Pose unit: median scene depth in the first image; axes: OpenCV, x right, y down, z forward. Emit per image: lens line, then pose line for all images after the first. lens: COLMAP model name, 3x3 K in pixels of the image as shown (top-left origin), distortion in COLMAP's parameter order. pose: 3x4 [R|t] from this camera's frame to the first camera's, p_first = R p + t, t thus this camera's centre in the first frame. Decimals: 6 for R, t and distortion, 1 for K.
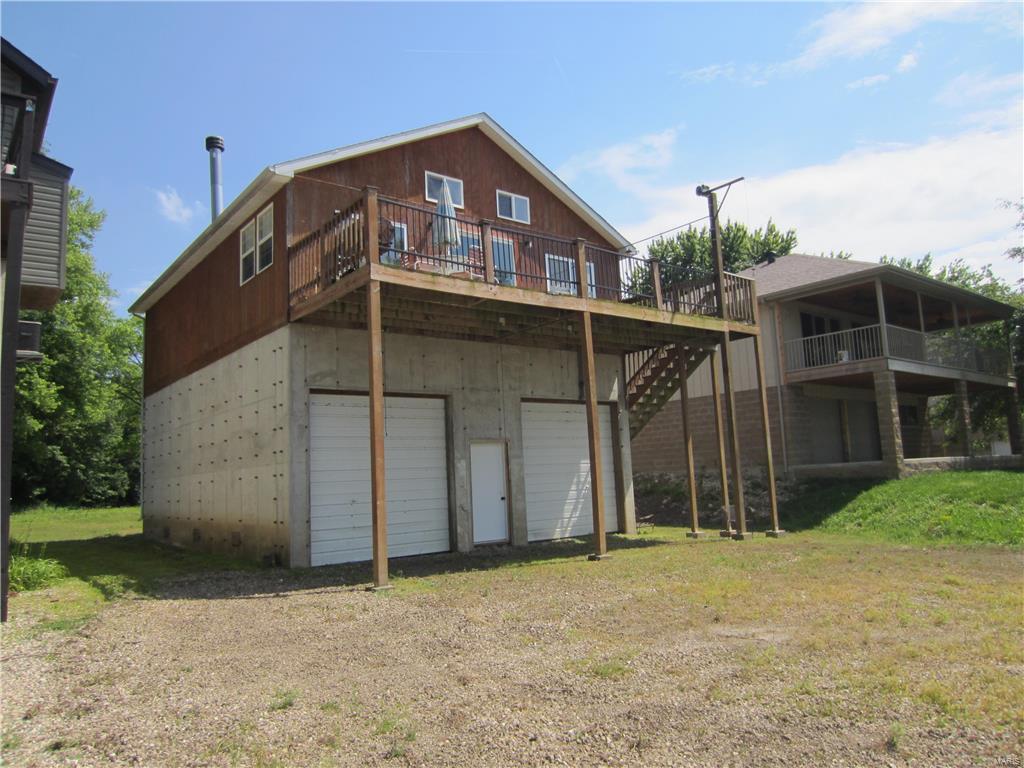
lens RADIAL K [[733.0, 0, 512.3], [0, 733.0, 386.7], [0, 0, 1]] dist [-0.030519, 0.011855]
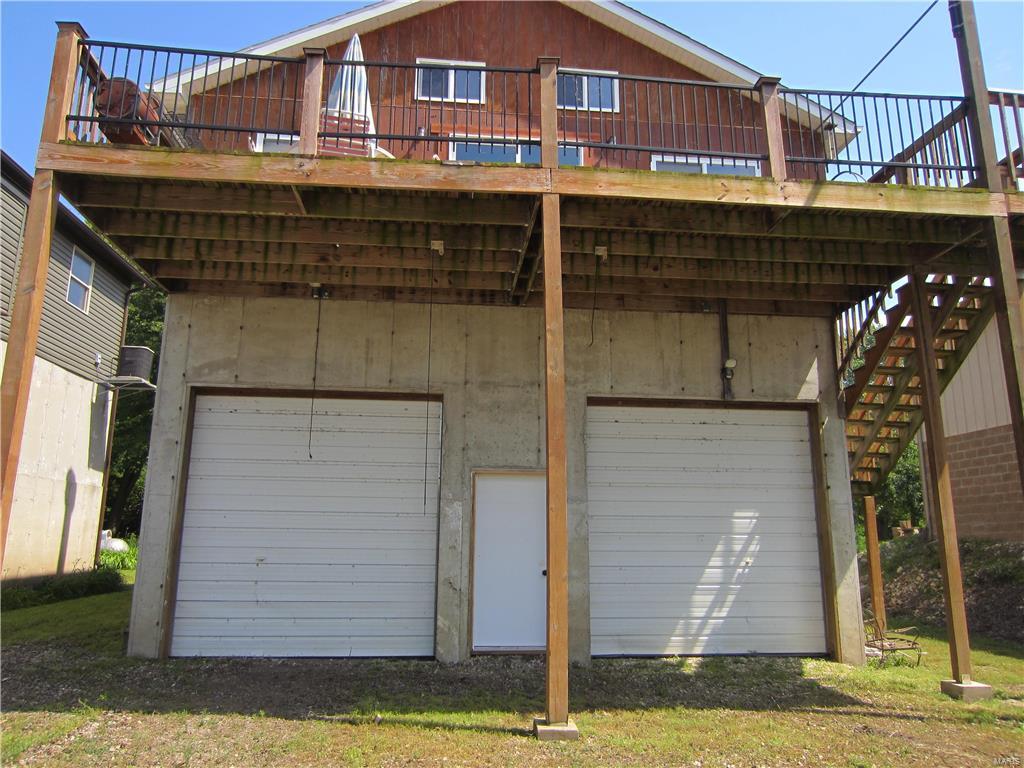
lens RADIAL K [[733.0, 0, 511.7], [0, 733.0, 383.8], [0, 0, 1]] dist [-0.030519, 0.011855]
pose [[0.836809, -0.064091, -0.543731, 0.274874], [0.022265, 0.996287, -0.083167, 0.050954], [0.547042, 0.057489, 0.835129, 0.485241]]
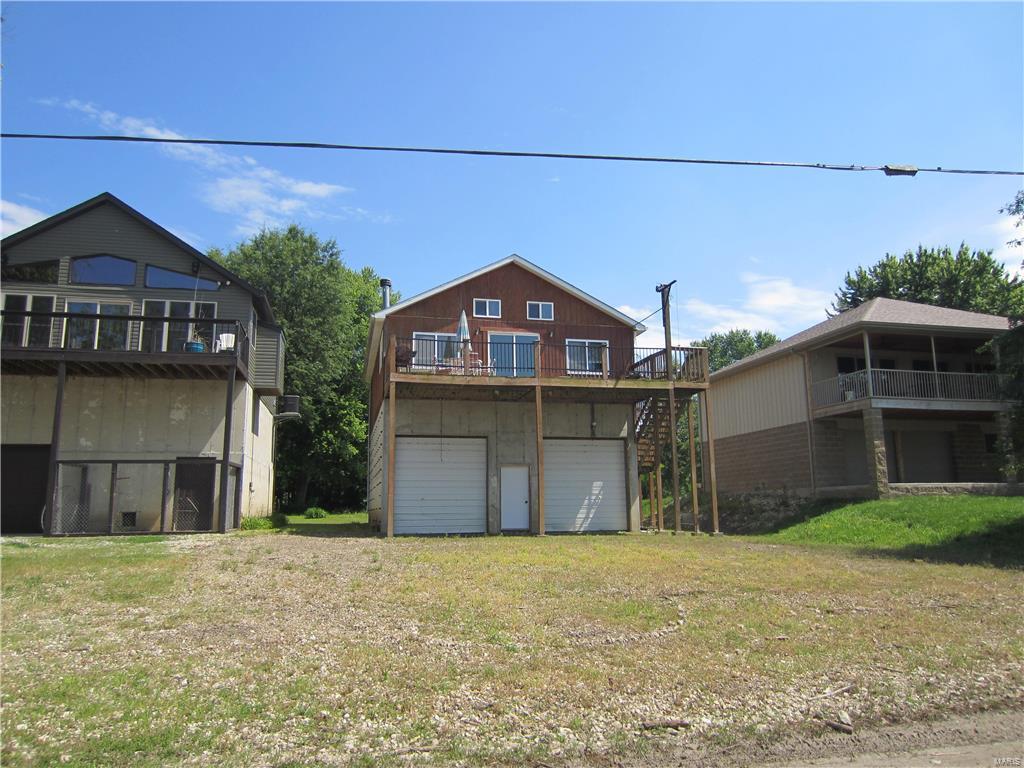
lens RADIAL K [[733.0, 0, 514.6], [0, 733.0, 386.5], [0, 0, 1]] dist [-0.030519, 0.011855]
pose [[0.903322, -0.036570, -0.427401, 0.616972], [0.023349, 0.999074, -0.036135, -0.035490], [0.428327, 0.022662, 0.903340, -0.406911]]
